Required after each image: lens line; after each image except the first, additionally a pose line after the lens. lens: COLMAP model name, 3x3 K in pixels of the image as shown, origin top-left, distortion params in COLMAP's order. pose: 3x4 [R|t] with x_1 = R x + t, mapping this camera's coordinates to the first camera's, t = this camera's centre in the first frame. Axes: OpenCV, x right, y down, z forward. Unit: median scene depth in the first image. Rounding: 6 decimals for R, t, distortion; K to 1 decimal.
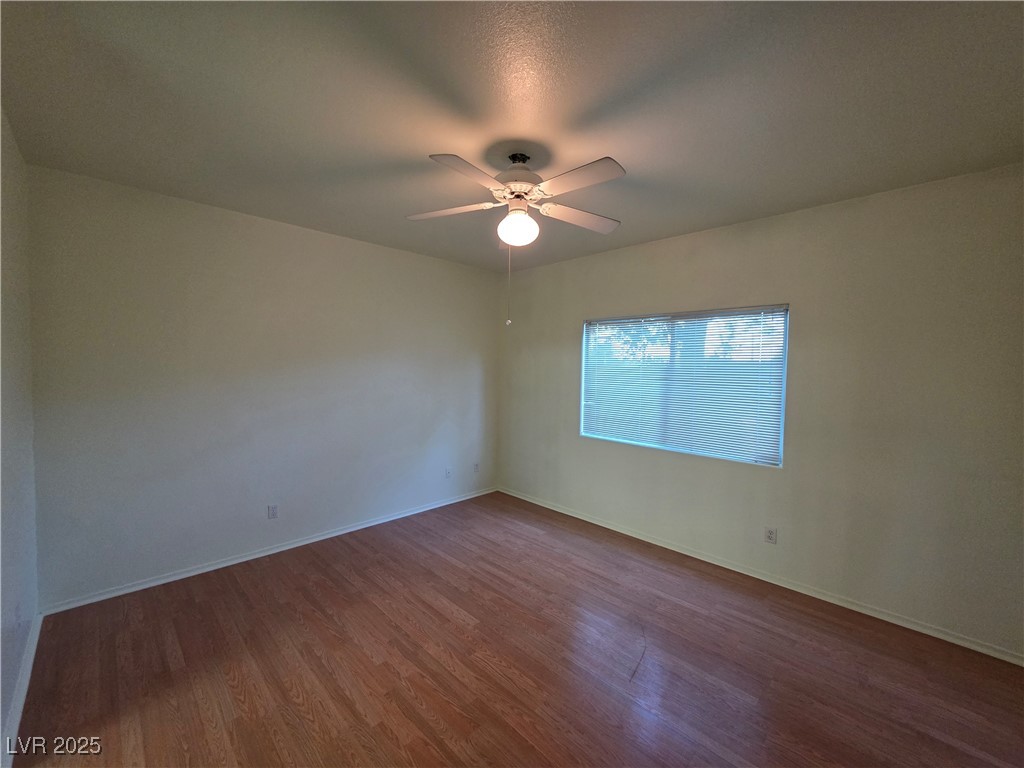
lens RADIAL K [[412.5, 0, 519.0], [0, 412.5, 381.8], [0, 0, 1]] dist [0.003217, -0.000505]
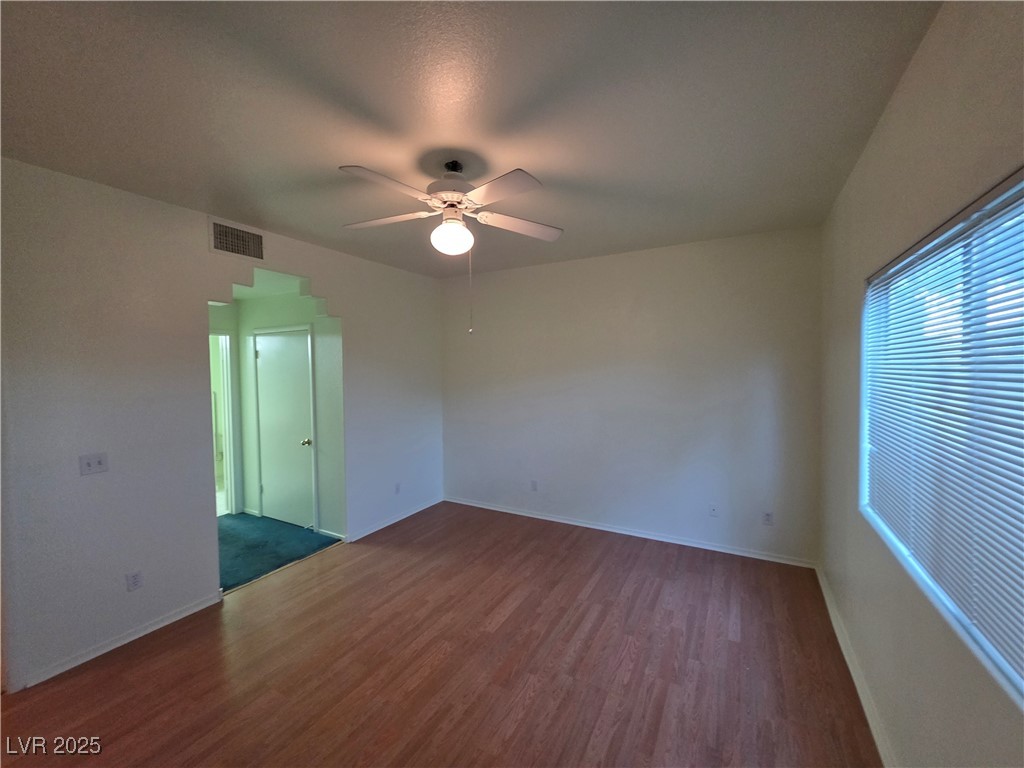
lens RADIAL K [[412.5, 0, 518.9], [0, 412.5, 385.1], [0, 0, 1]] dist [0.003217, -0.000505]
pose [[0.277083, 0.021084, -0.960615, 0.685682], [-0.025013, 0.999579, 0.014724, -0.028408], [0.960520, 0.019948, 0.277494, 0.607183]]
